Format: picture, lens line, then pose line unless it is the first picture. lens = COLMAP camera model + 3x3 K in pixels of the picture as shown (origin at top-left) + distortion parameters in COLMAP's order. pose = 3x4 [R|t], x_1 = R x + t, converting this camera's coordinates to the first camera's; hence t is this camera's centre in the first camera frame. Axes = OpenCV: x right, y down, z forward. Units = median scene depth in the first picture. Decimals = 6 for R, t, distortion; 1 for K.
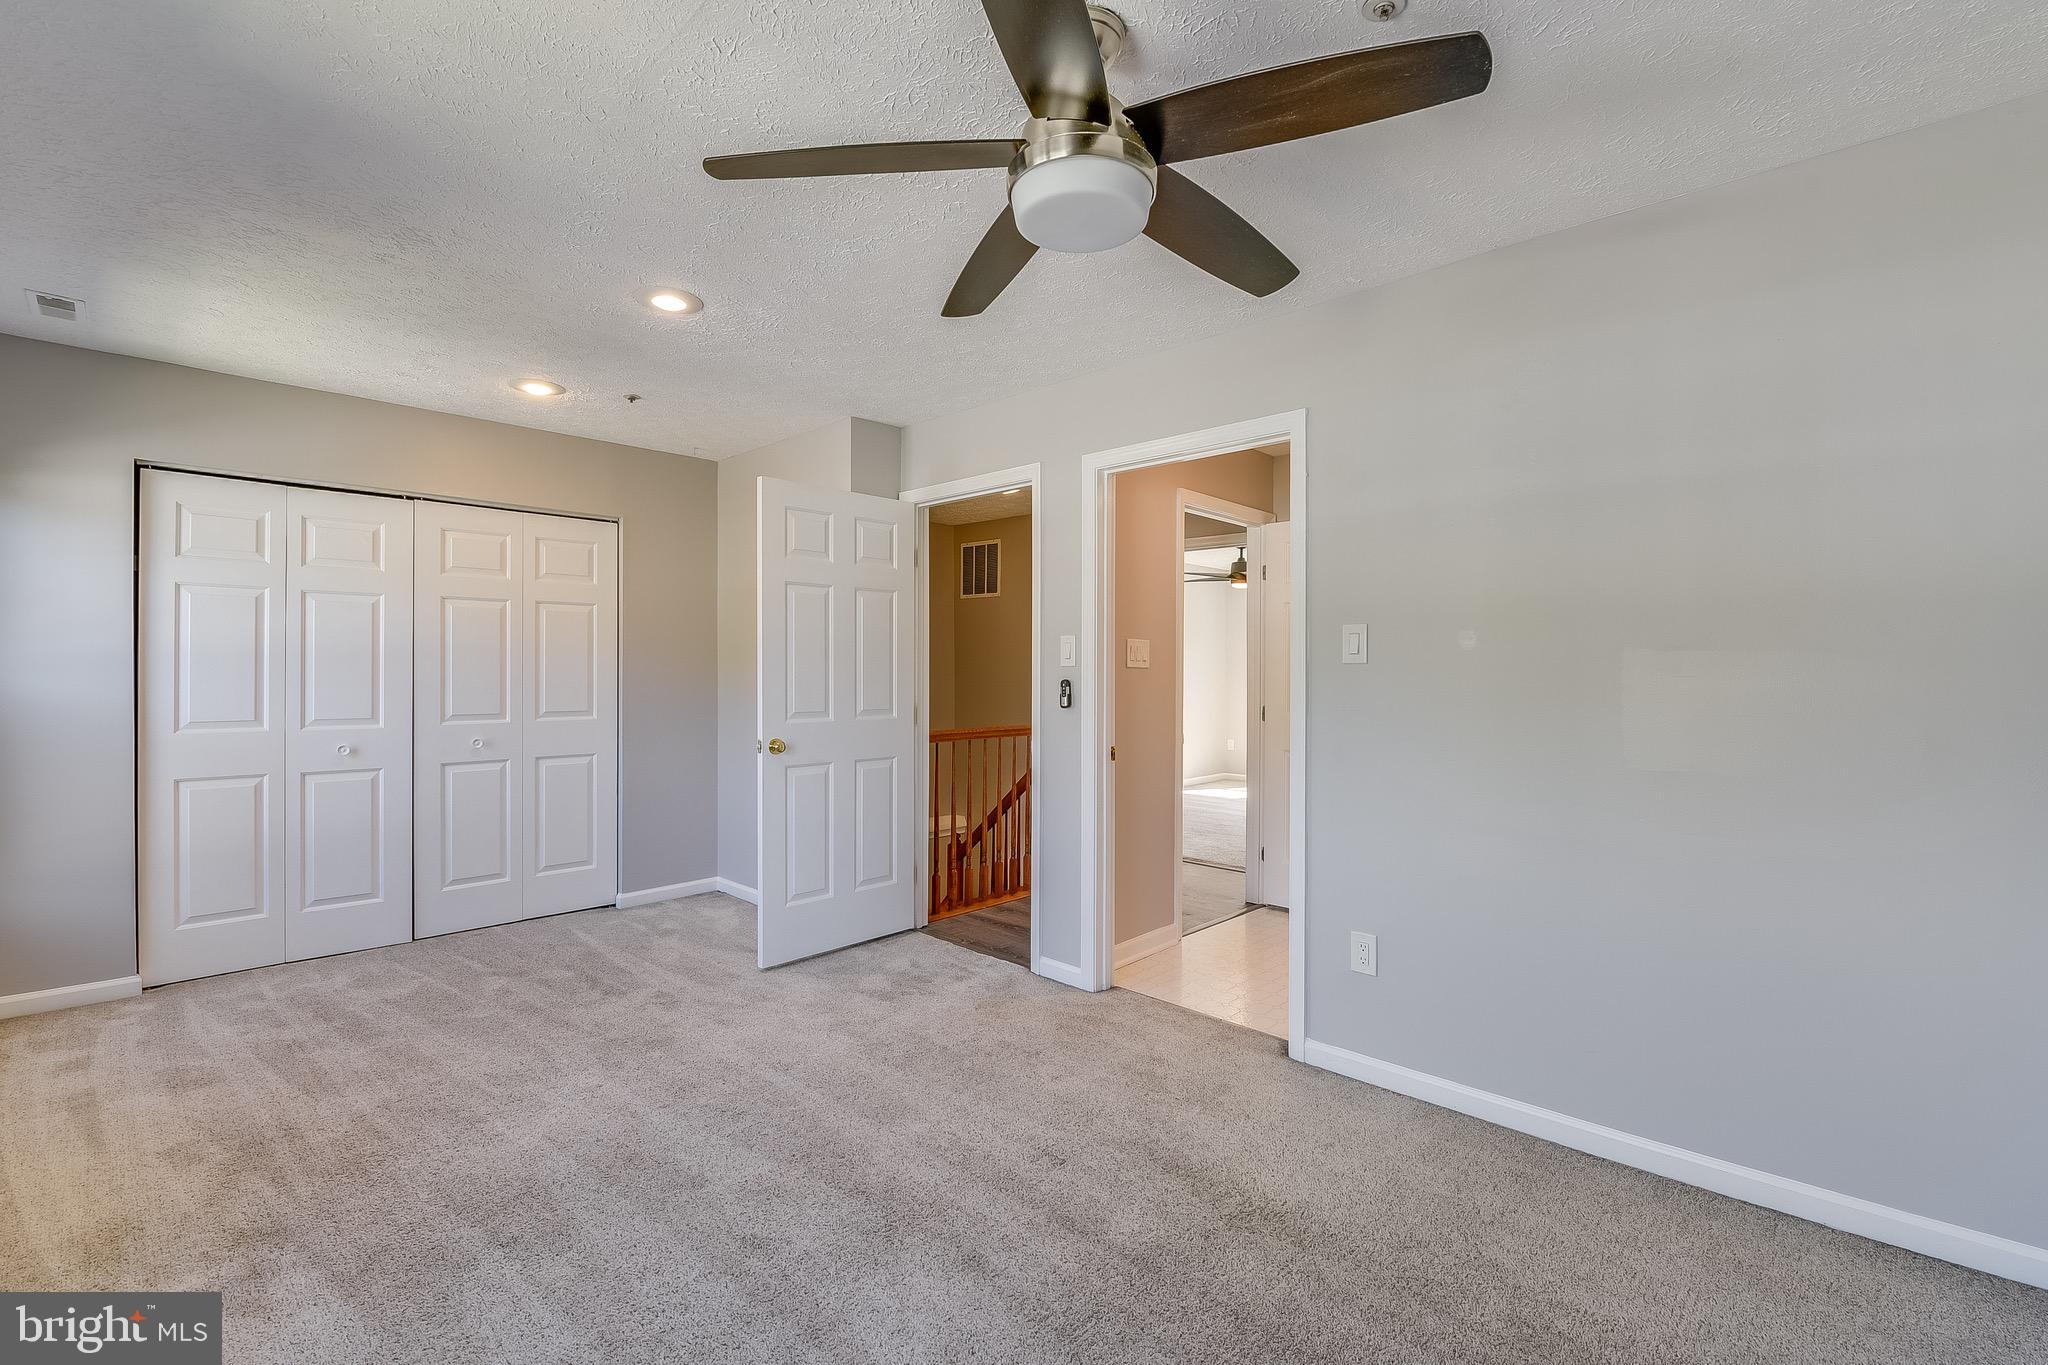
lens RADIAL K [[889.4, 0, 1032.1], [0, 889.4, 673.3], [0, 0, 1]] dist [-0.001627, -0.001448]
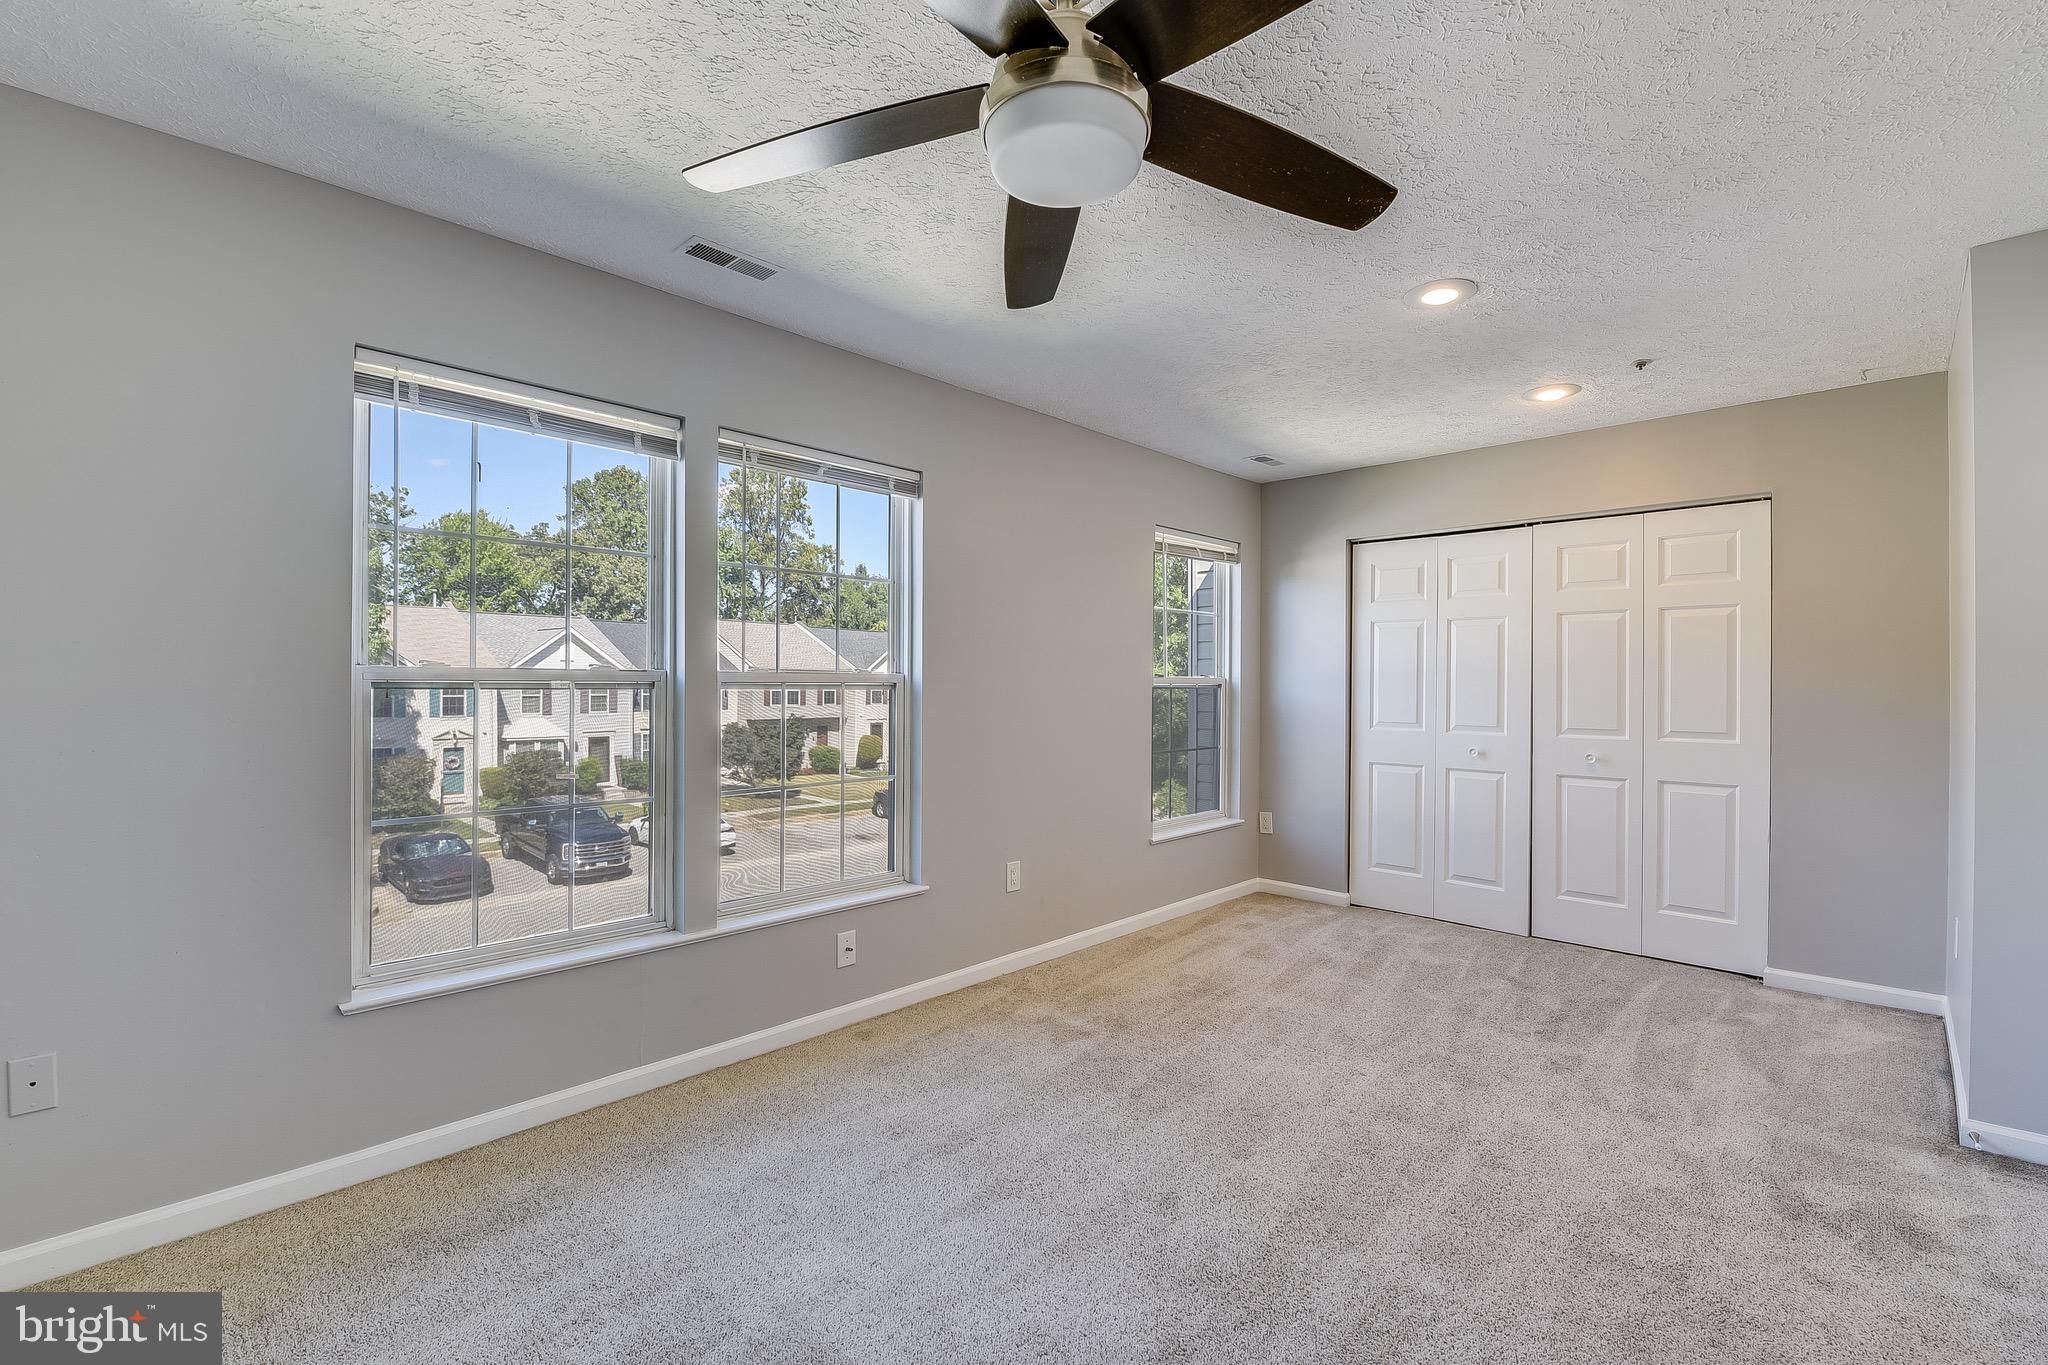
lens RADIAL K [[892.8, 0, 1028.8], [0, 892.8, 685.5], [0, 0, 1]] dist [0.005365, -0.000965]
pose [[0.009551, 0.000813, -0.999954, 0.435453], [-0.004563, 0.999989, 0.000770, 0.000142], [0.999944, 0.004555, 0.009555, 0.441977]]
